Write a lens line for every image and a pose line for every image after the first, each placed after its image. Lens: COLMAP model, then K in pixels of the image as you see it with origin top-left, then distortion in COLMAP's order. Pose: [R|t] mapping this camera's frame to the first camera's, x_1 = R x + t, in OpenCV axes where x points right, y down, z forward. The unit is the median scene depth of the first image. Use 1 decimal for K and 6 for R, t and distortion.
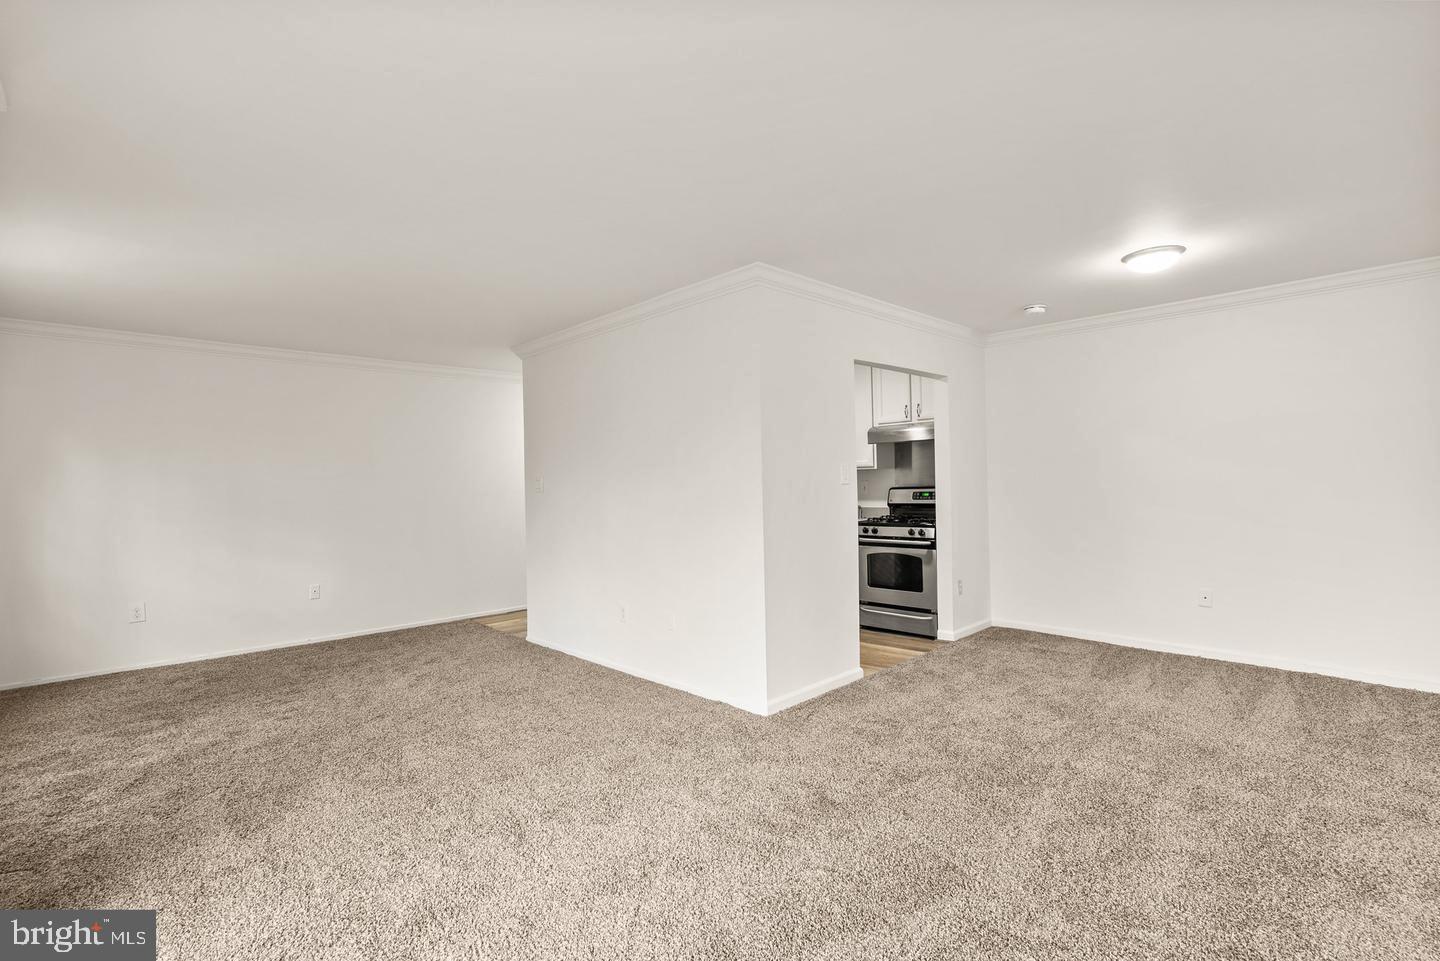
lens RADIAL K [[661.0, 0, 719.6], [0, 661.0, 469.6], [0, 0, 1]] dist [-0.001554, -0.000408]
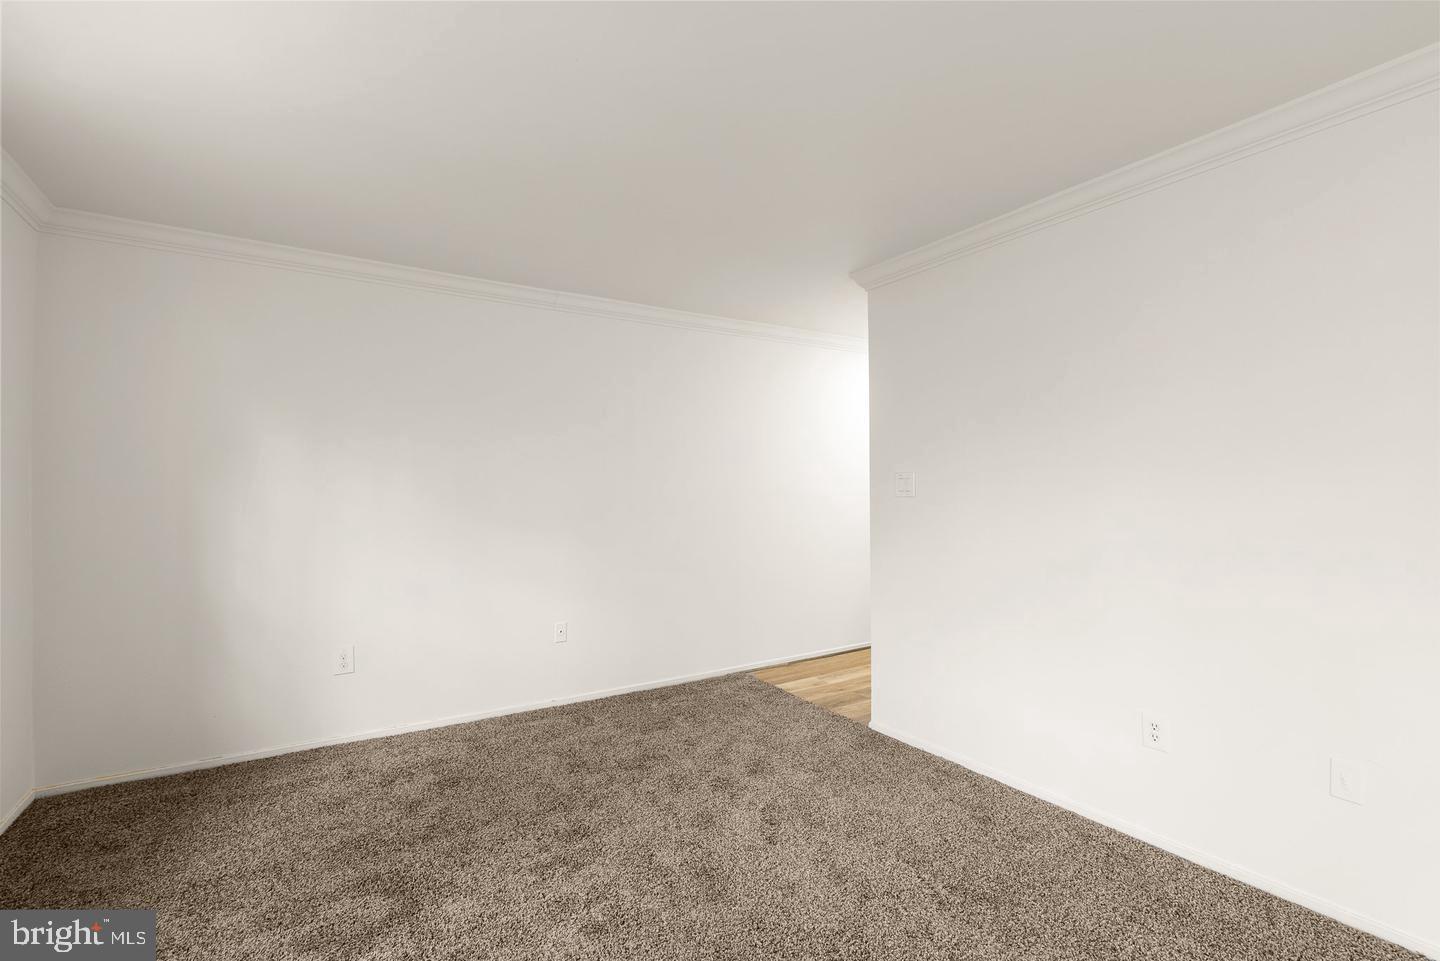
lens RADIAL K [[661.0, 0, 719.6], [0, 661.0, 469.6], [0, 0, 1]] dist [-0.001554, -0.000408]
pose [[0.980732, 0.011274, -0.195032, -0.325515], [-0.012233, 0.999918, -0.003718, 0.012475], [0.194974, 0.006032, 0.980790, 0.355190]]
